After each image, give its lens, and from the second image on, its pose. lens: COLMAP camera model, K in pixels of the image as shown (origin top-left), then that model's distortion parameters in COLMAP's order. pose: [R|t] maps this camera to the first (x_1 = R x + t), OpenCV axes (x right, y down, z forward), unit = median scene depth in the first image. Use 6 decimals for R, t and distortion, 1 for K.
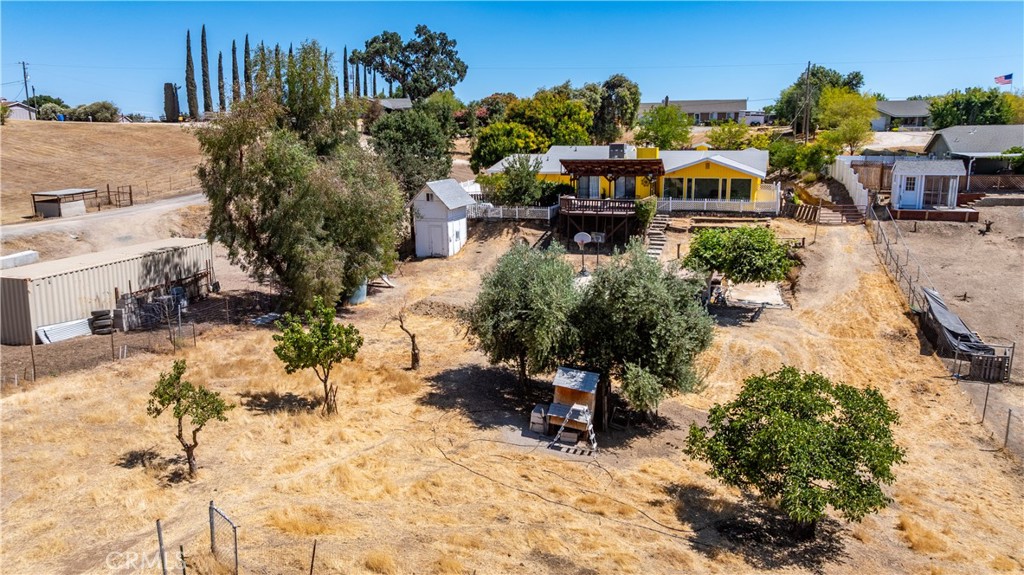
lens RADIAL K [[730.9, 0, 512.0], [0, 730.9, 287.5], [0, 0, 1]] dist [0.002006, -0.001343]
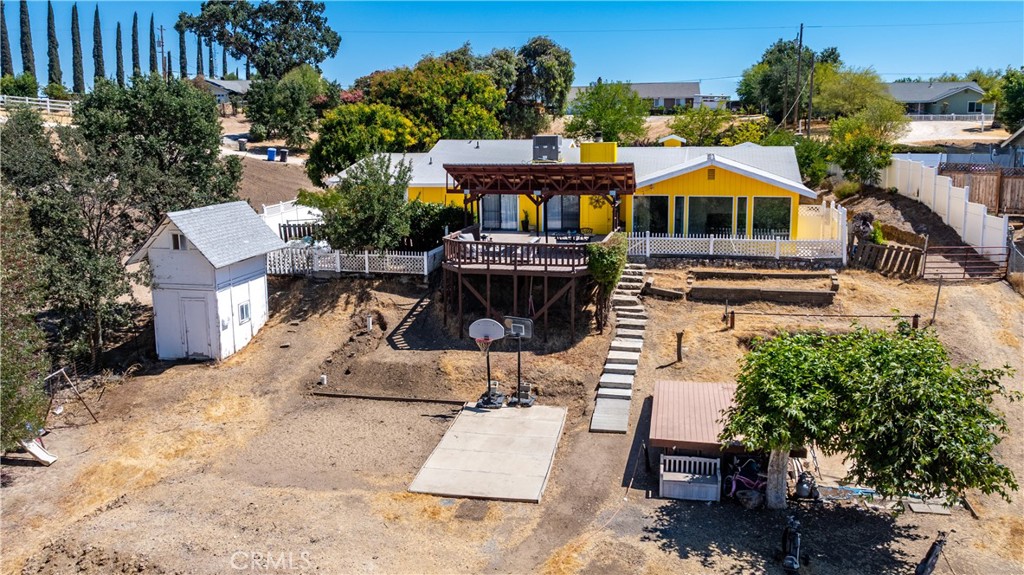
lens RADIAL K [[719.6, 0, 512.0], [0, 719.6, 232.0], [0, 0, 1]] dist [0.001857, 0.000634]
pose [[0.993667, -0.016168, 0.111197, 0.054150], [0.023568, 0.997570, -0.065557, -0.087280], [-0.109867, 0.067763, 0.991634, 0.460830]]
